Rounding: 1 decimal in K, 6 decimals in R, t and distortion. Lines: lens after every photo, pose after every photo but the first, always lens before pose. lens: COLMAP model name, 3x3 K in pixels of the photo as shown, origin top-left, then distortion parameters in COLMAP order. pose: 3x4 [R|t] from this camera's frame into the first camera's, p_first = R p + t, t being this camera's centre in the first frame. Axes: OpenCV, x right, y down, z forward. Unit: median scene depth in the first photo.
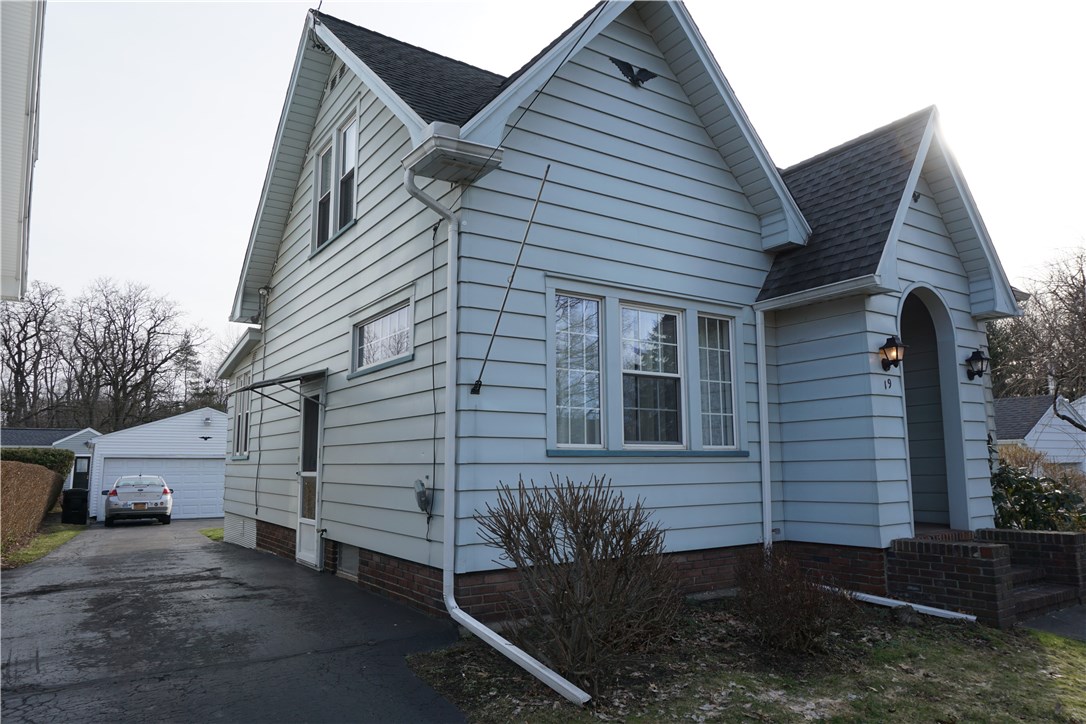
lens RADIAL K [[728.7, 0, 543.2], [0, 728.7, 365.4], [0, 0, 1]] dist [-0.051022, 0.039167]
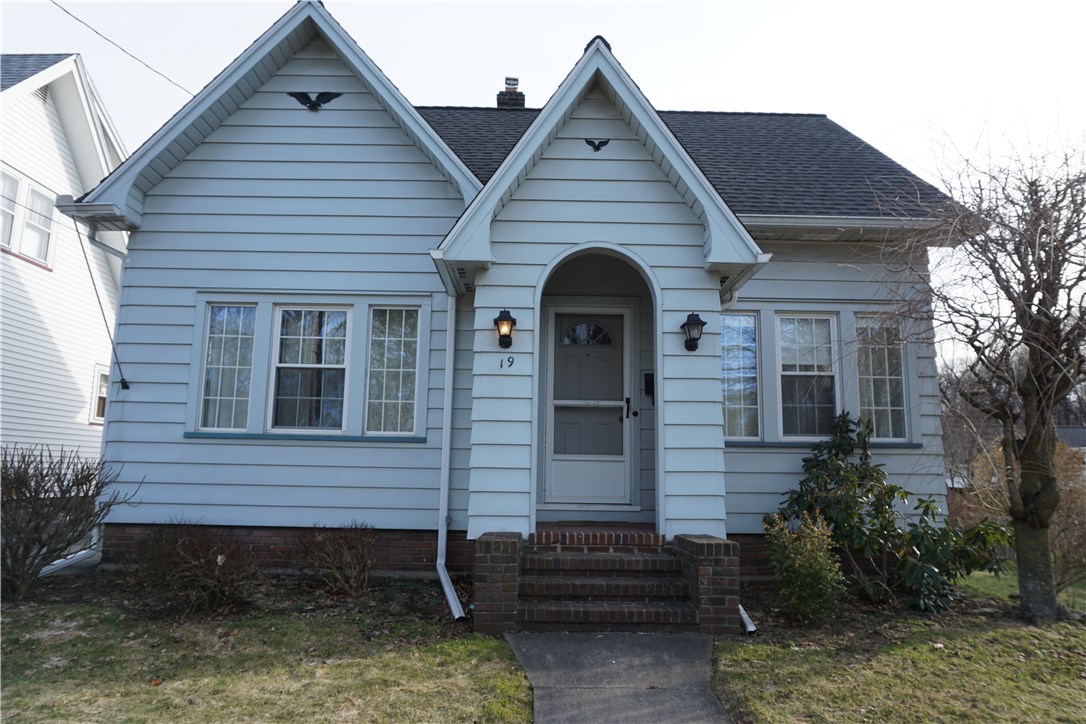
lens RADIAL K [[728.7, 0, 543.2], [0, 728.7, 365.4], [0, 0, 1]] dist [-0.051022, 0.039167]
pose [[0.840514, -0.057712, -0.538708, 1.013786], [0.050325, 0.998328, -0.028433, 0.058153], [0.539448, -0.003212, 0.842013, 0.251038]]
